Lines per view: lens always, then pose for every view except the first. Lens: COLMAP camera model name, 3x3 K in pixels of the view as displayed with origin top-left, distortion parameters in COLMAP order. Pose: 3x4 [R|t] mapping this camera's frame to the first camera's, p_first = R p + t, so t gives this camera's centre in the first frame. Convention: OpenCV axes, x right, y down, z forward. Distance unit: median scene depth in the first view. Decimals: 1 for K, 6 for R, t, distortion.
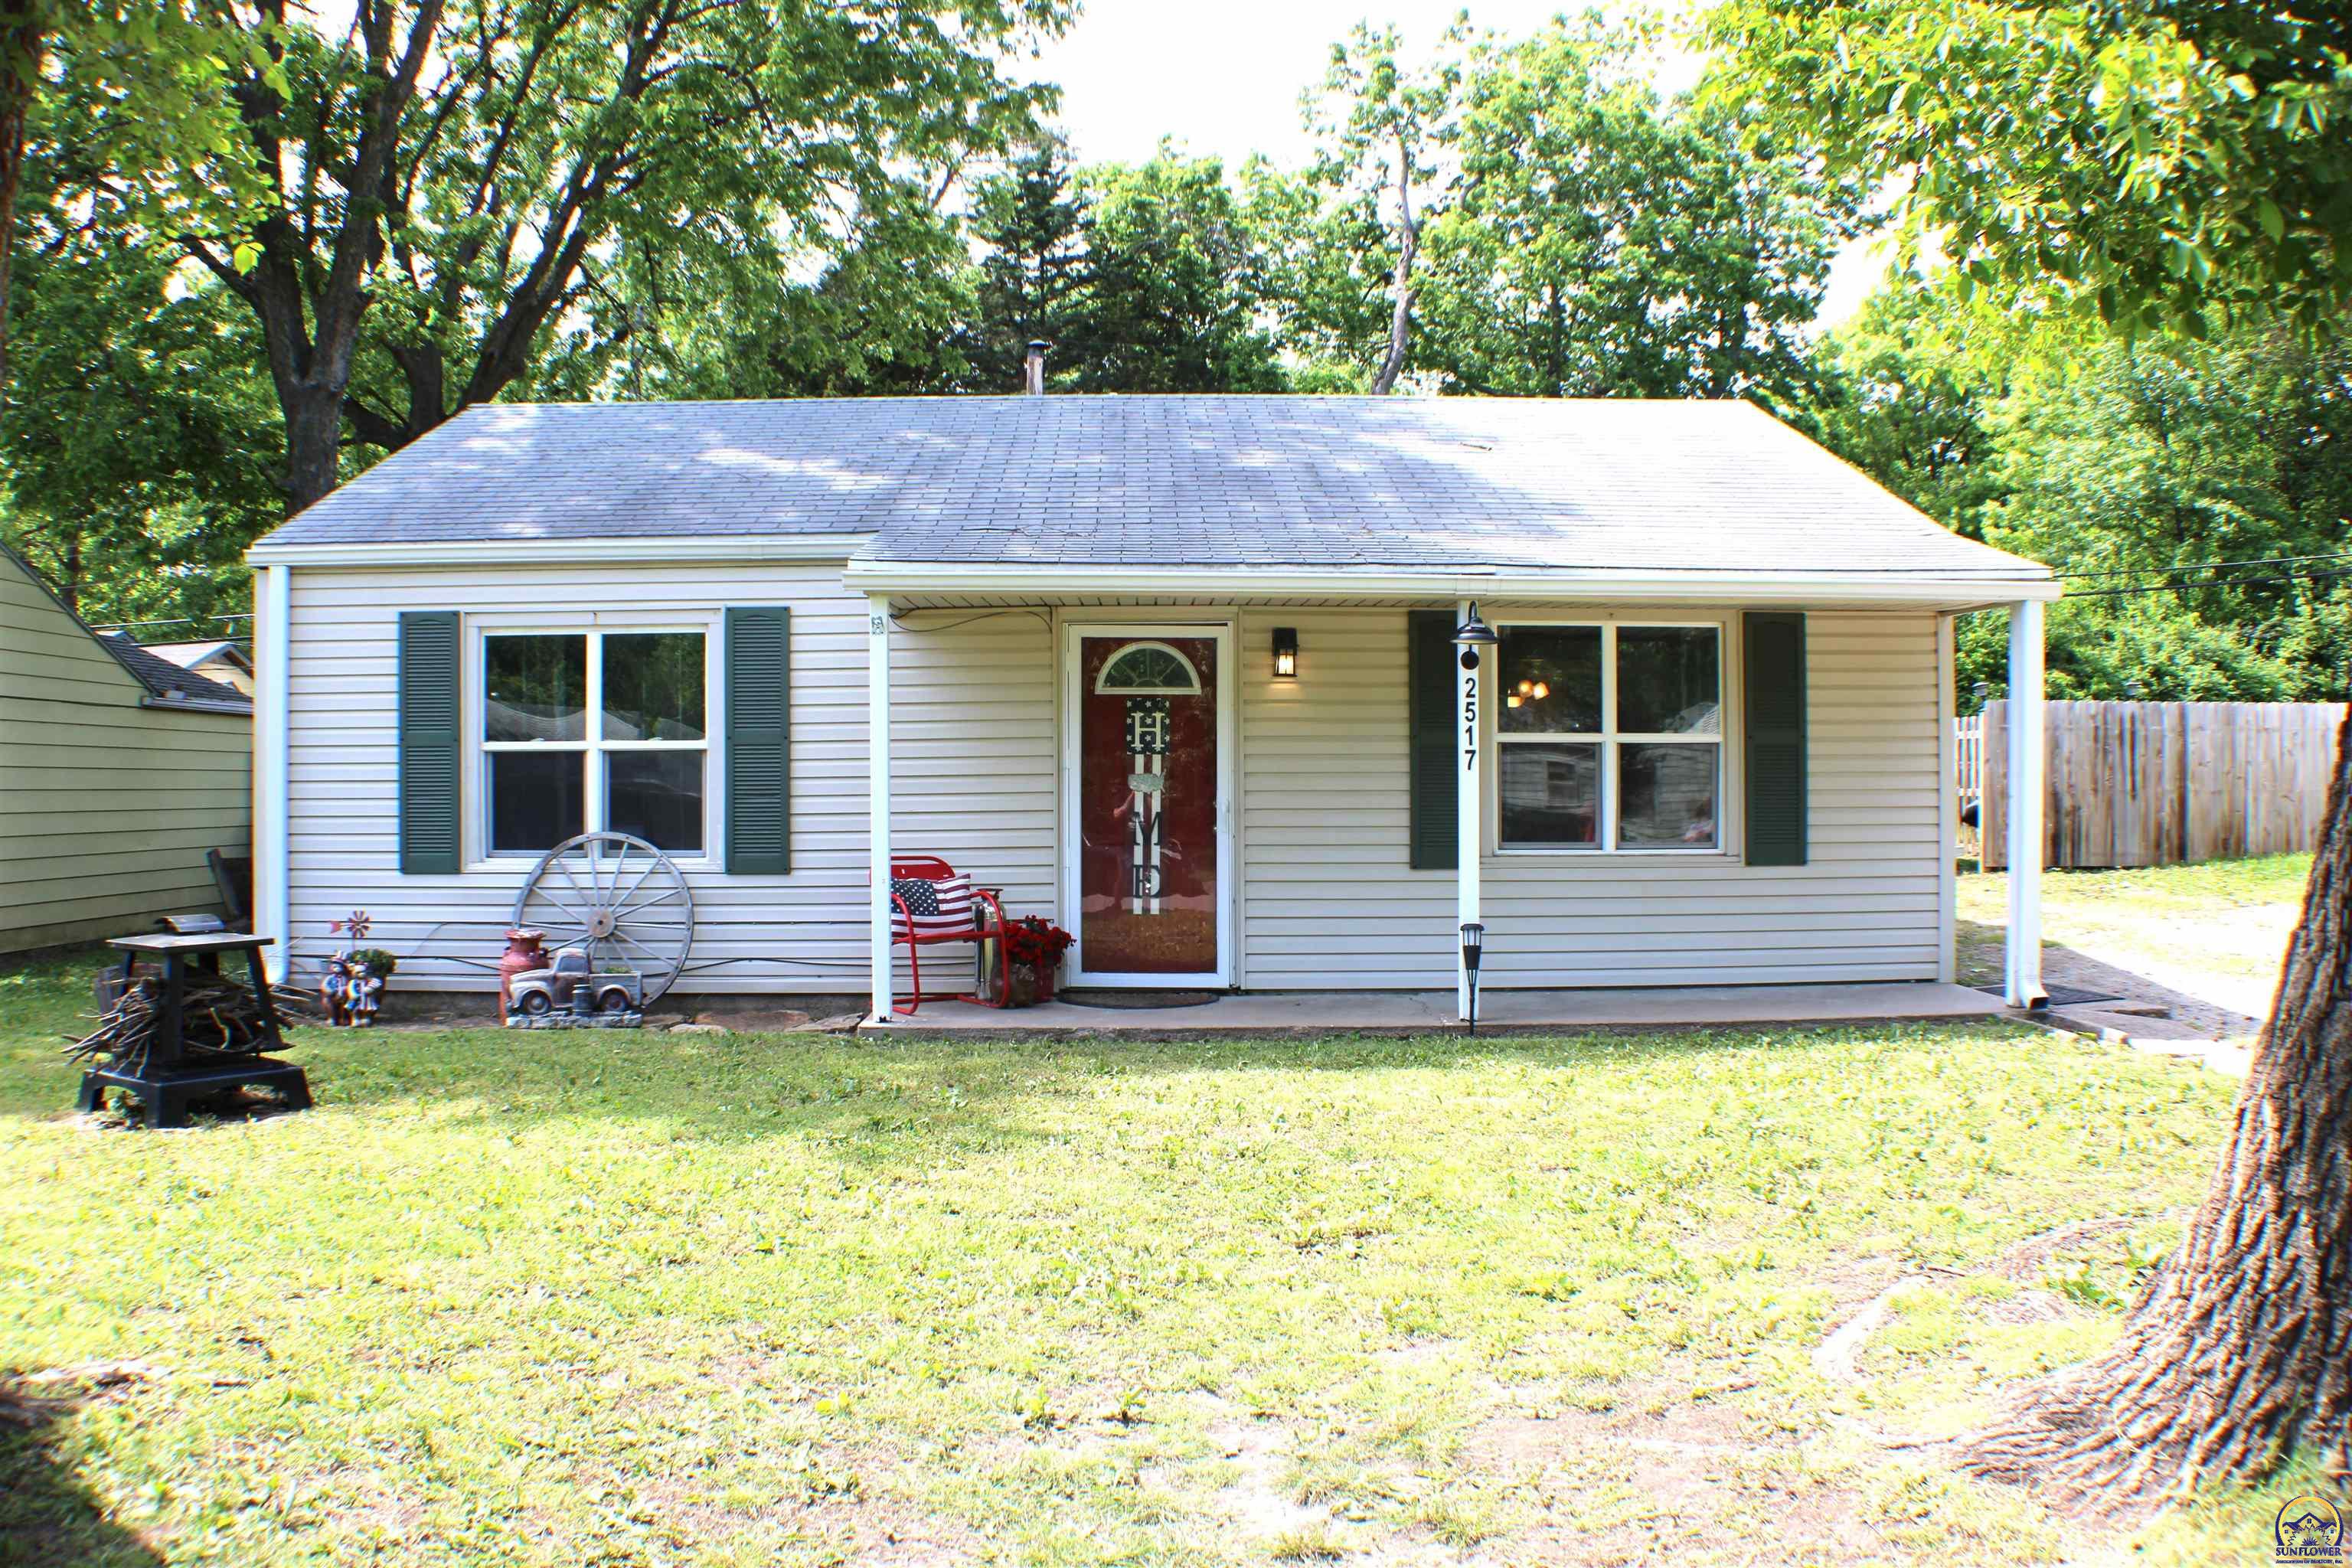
lens RADIAL K [[1846.1, 0, 1176.0], [0, 1846.1, 784.0], [0, 0, 1]] dist [-0.204780, 0.076384]
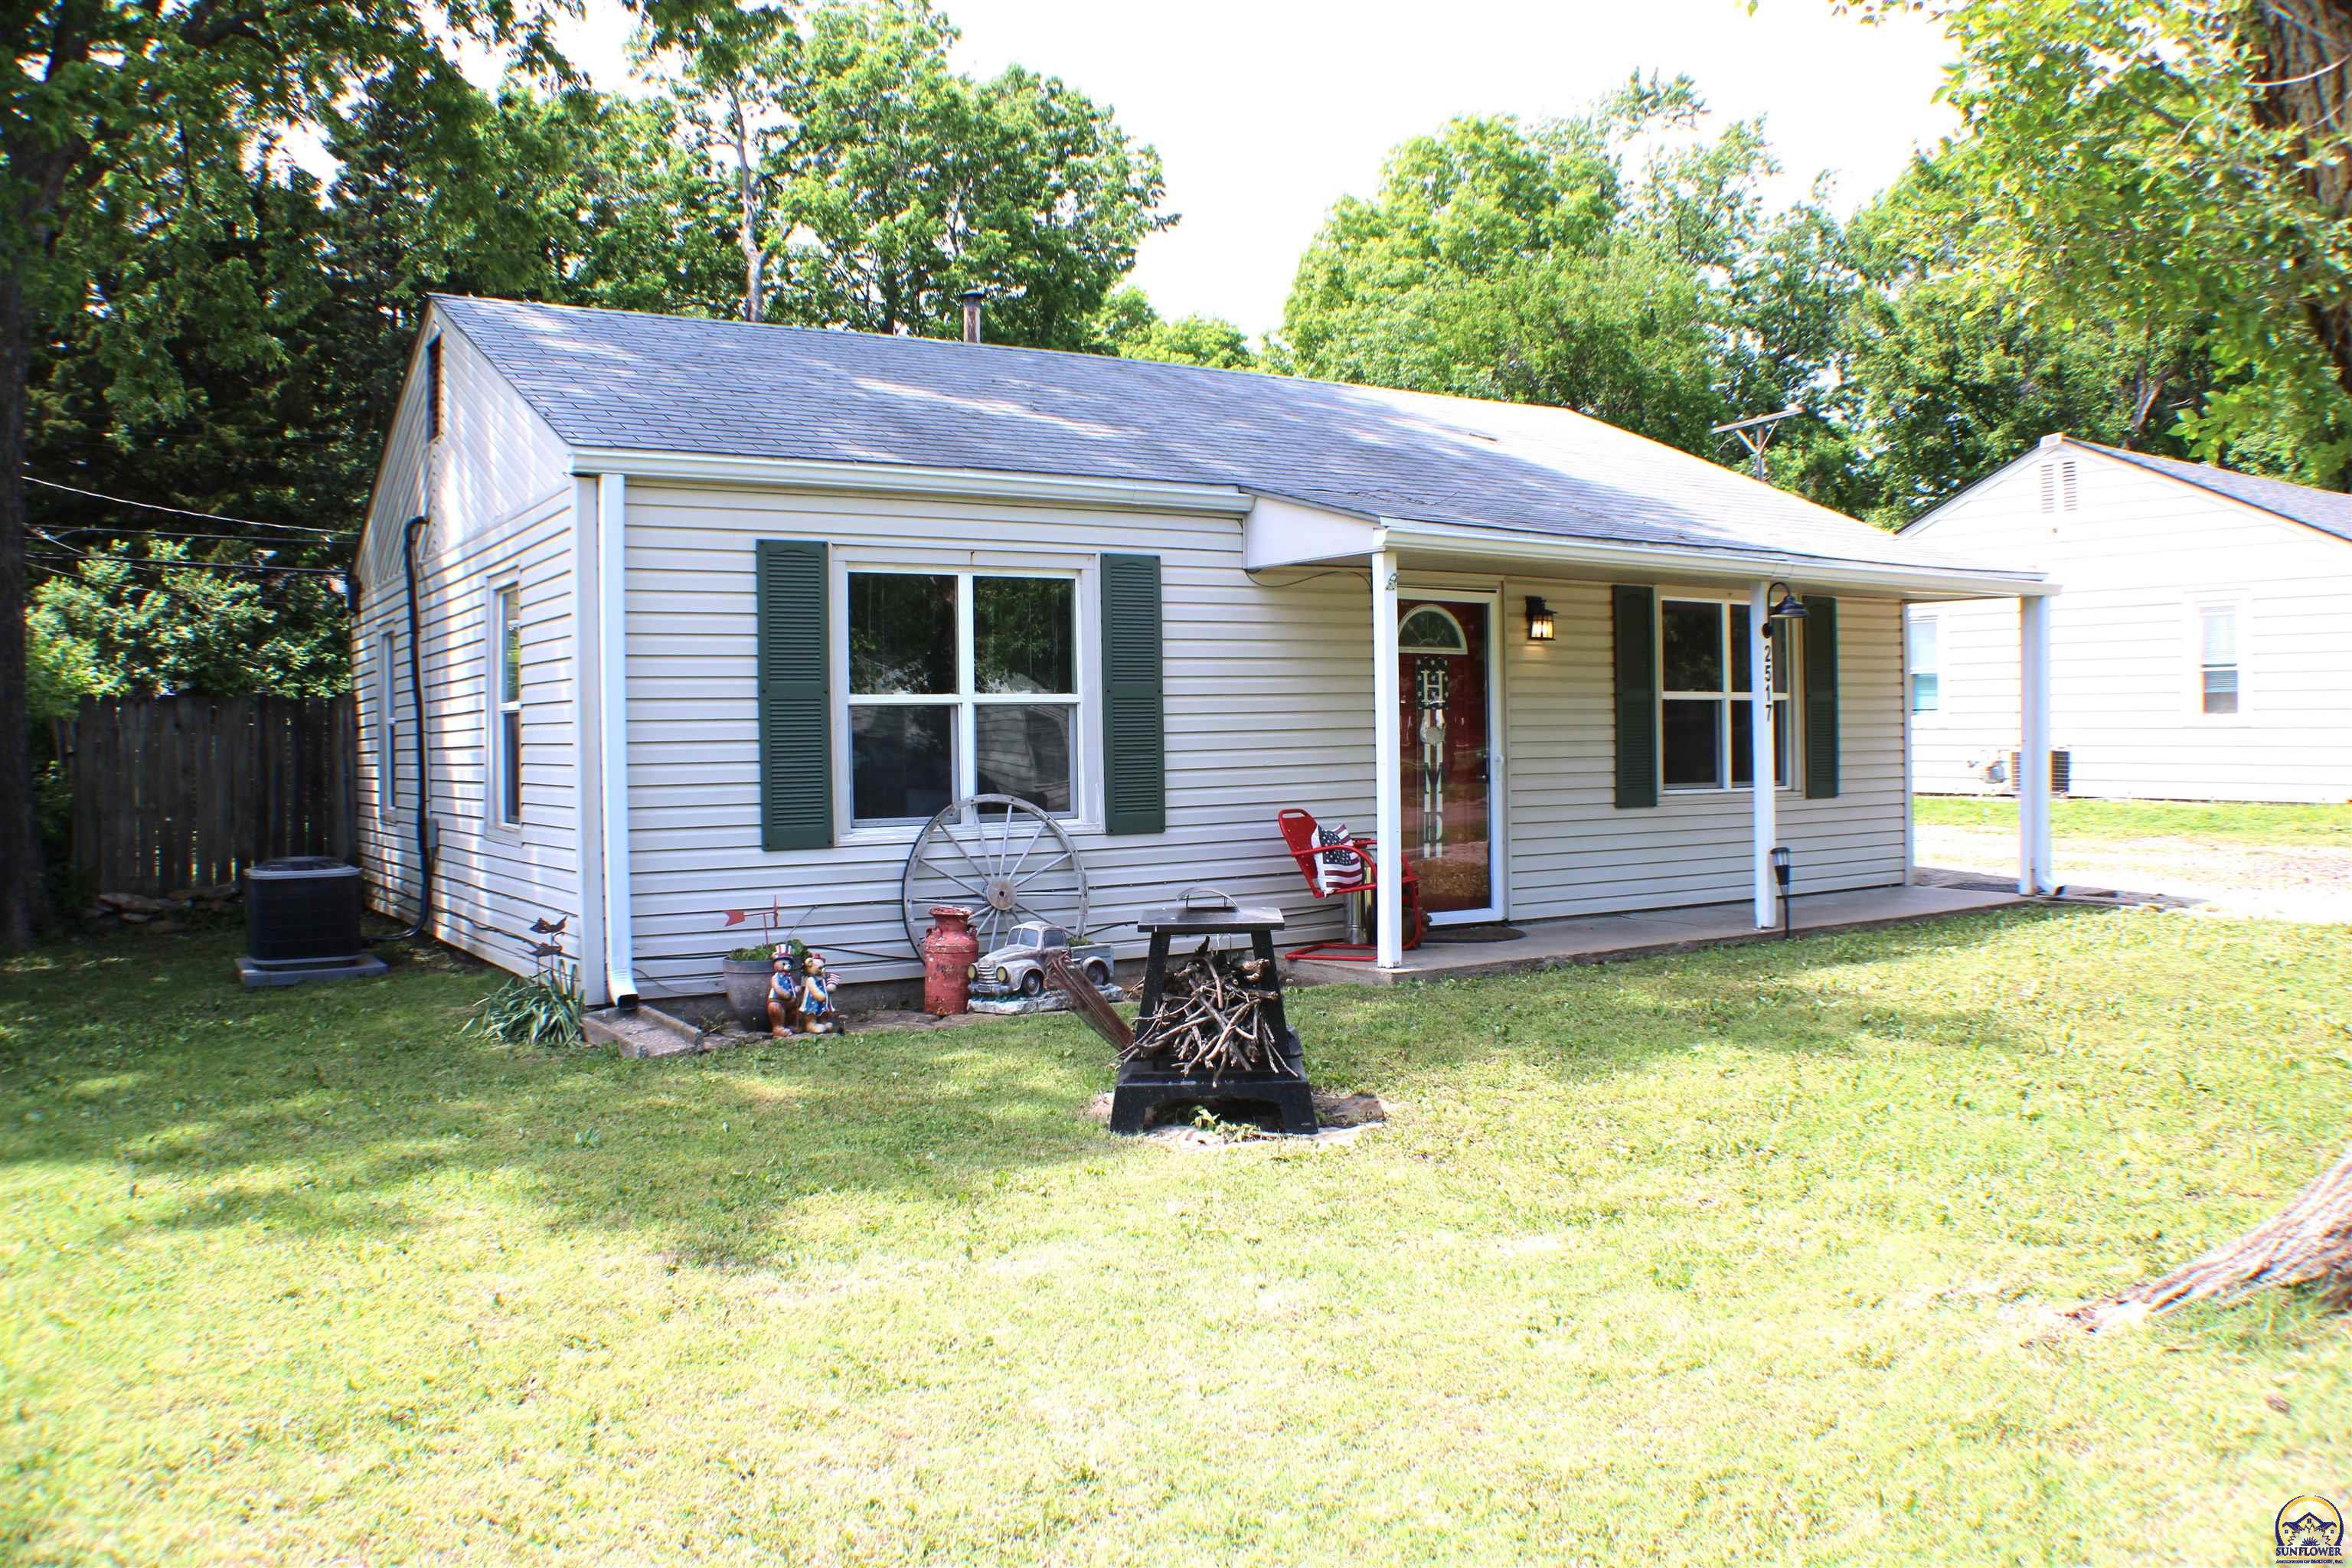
lens RADIAL K [[1846.1, 0, 1176.0], [0, 1846.1, 784.0], [0, 0, 1]] dist [-0.204780, 0.076384]
pose [[0.857315, -0.021913, 0.514326, -0.707335], [0.013743, 0.999712, 0.019684, 0.004487], [-0.514609, -0.009807, 0.857369, 0.158829]]
